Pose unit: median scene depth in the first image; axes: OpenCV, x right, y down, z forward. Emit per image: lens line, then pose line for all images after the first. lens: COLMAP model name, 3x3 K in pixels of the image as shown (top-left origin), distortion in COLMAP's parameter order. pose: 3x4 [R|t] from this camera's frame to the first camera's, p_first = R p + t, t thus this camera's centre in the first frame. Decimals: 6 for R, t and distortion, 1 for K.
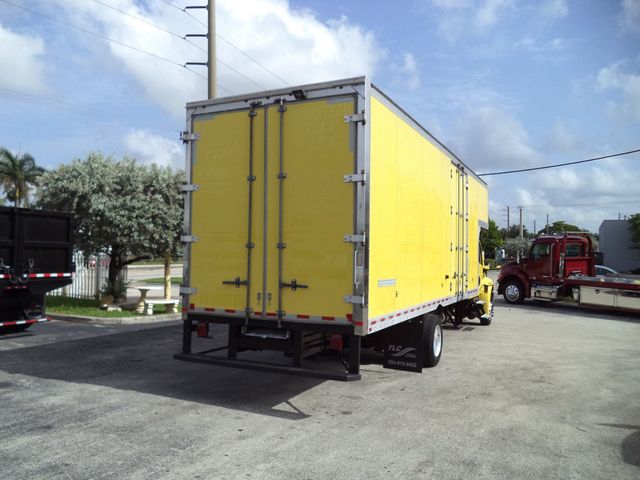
lens RADIAL K [[518.3, 0, 322.1], [0, 518.3, 240.1], [0, 0, 1]] dist [-0.009337, -0.019234]
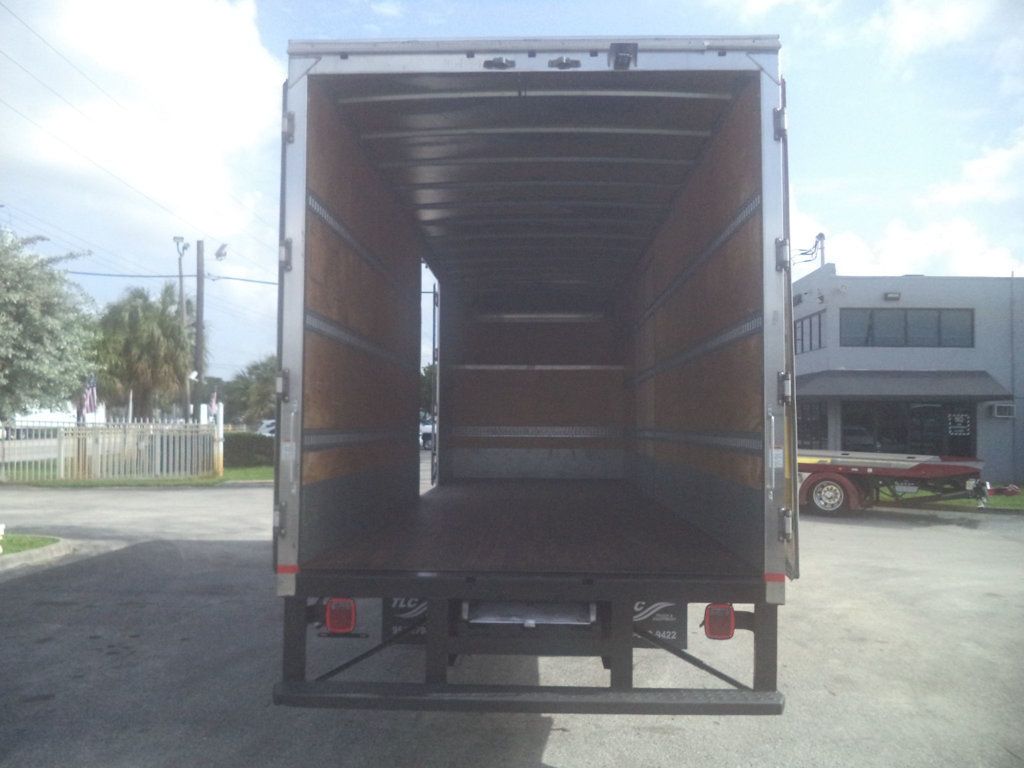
lens RADIAL K [[825.2, 0, 514.2], [0, 825.2, 384.0], [0, 0, 1]] dist [-0.019212, -0.008998]
pose [[0.913189, 0.012172, 0.407355, -0.365883], [-0.006036, 0.999848, -0.016346, 0.005390], [-0.407492, 0.012468, 0.913124, 0.373166]]
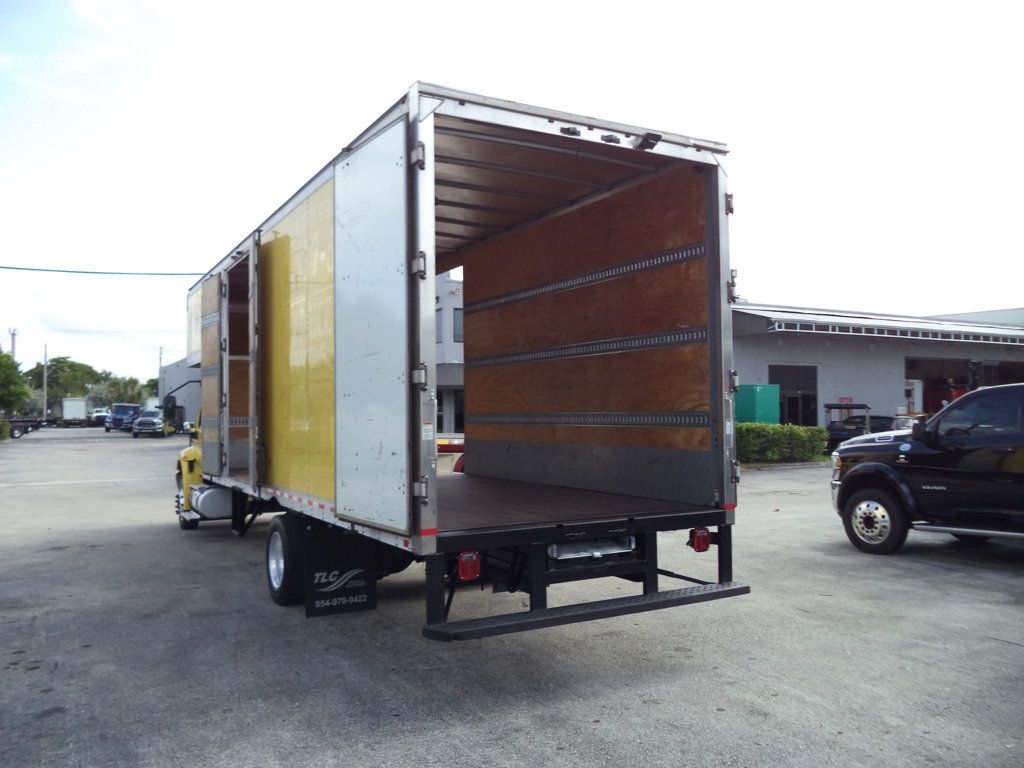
lens RADIAL K [[825.2, 0, 514.2], [0, 825.2, 384.0], [0, 0, 1]] dist [-0.019212, -0.008998]
pose [[0.562950, 0.009938, 0.826431, -0.834130], [-0.005914, 0.999951, -0.007996, 0.009401], [-0.826470, -0.000387, 0.562981, 0.533951]]
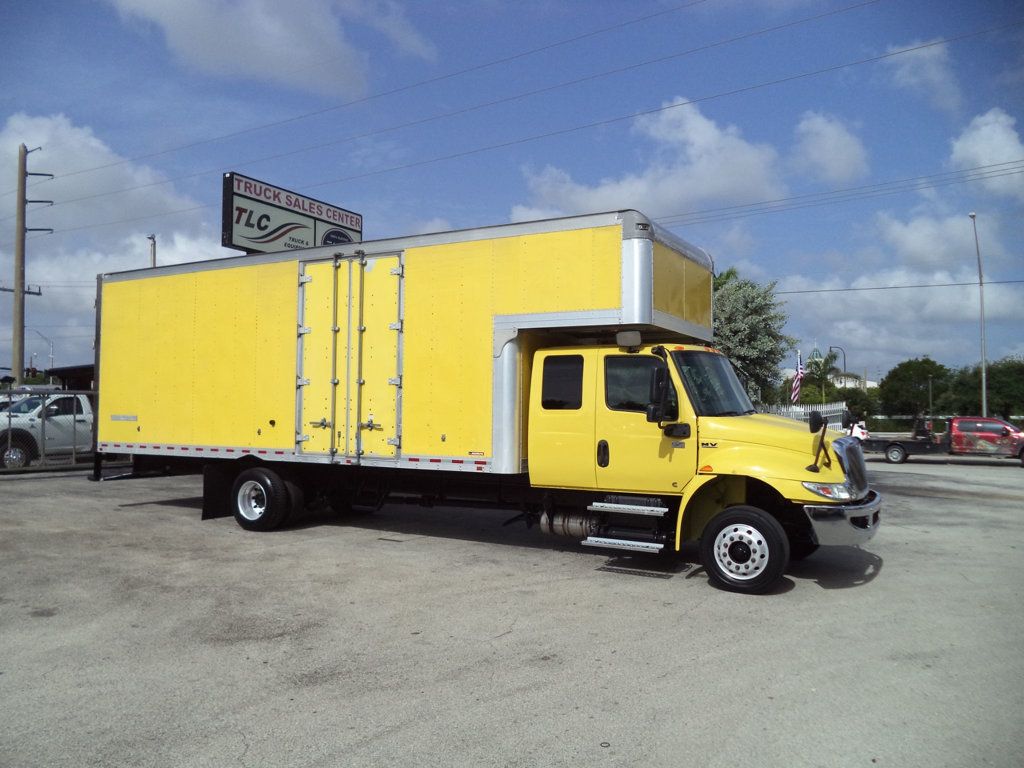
lens RADIAL K [[827.2, 0, 514.5], [0, 827.2, 385.2], [0, 0, 1]] dist [-0.010468, -0.018213]
pose [[-0.065427, -0.050209, -0.996593, 2.002677], [0.019569, 0.998477, -0.051589, 0.119582], [0.997665, -0.022877, -0.064345, 2.007635]]
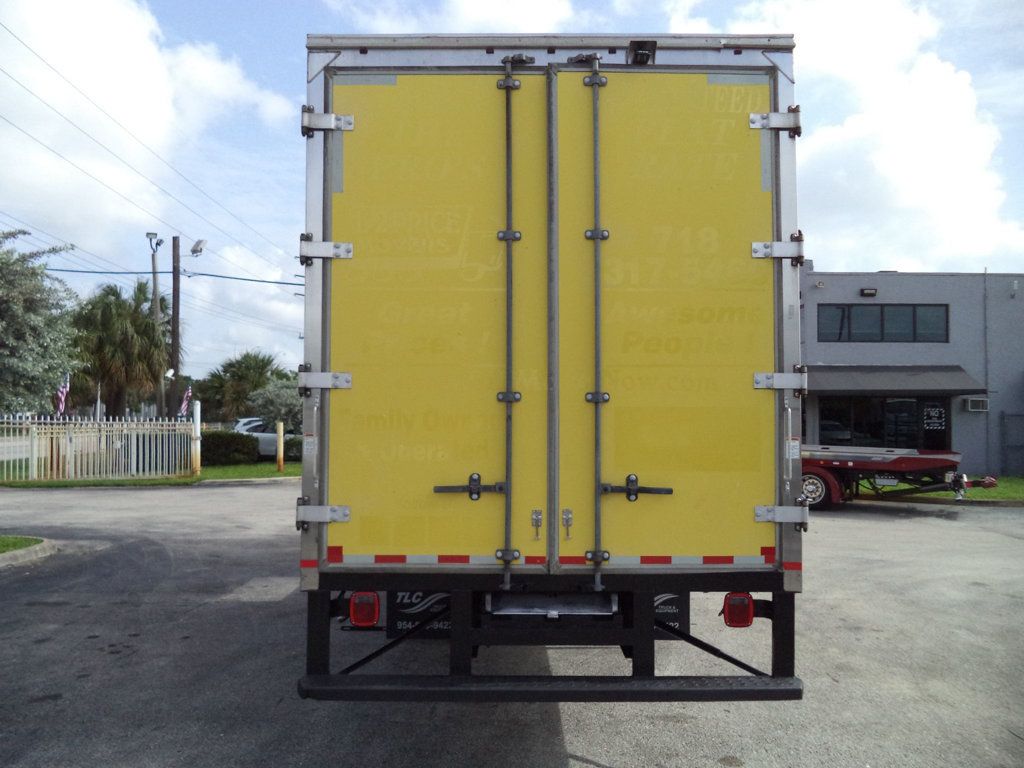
lens RADIAL K [[827.2, 0, 514.5], [0, 827.2, 385.2], [0, 0, 1]] dist [-0.010468, -0.018213]
pose [[0.899517, 0.005995, 0.436845, -0.402498], [-0.001176, 0.999935, -0.011300, 0.007991], [-0.436884, 0.009651, 0.899466, 0.381008]]
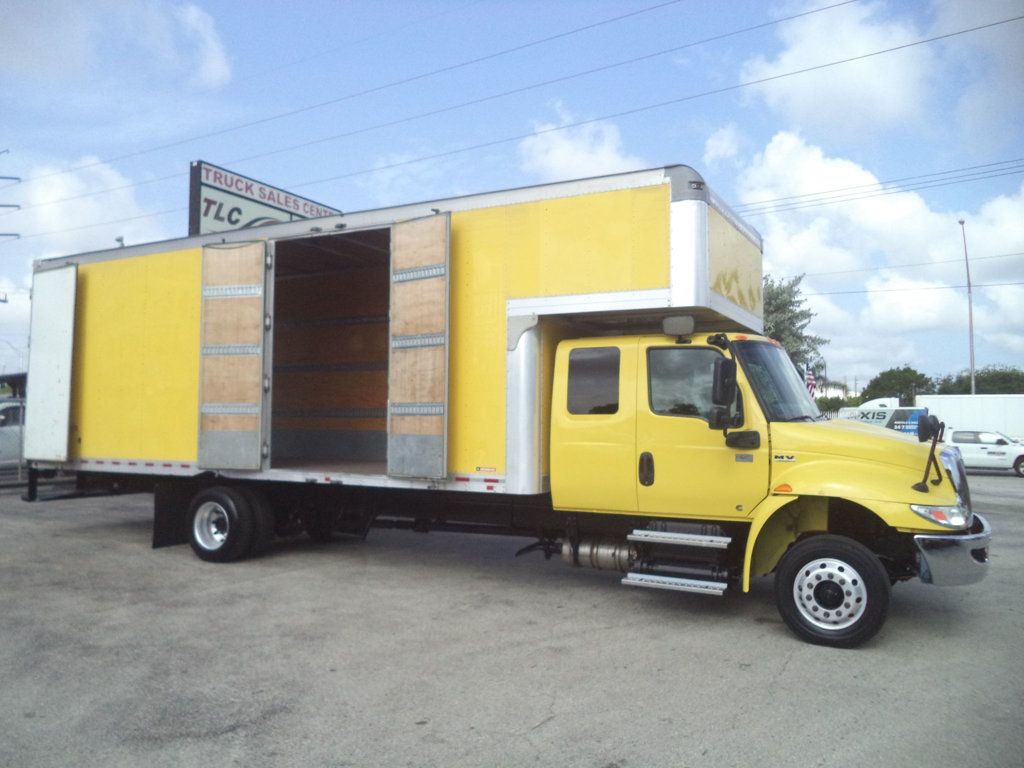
lens RADIAL K [[825.5, 0, 513.8], [0, 825.5, 386.3], [0, 0, 1]] dist [-0.012479, -0.018281]
pose [[-0.041014, -0.061680, -0.997253, 1.730870], [0.023130, 0.997767, -0.062663, 0.119742], [0.998891, -0.025637, -0.039496, 1.933511]]
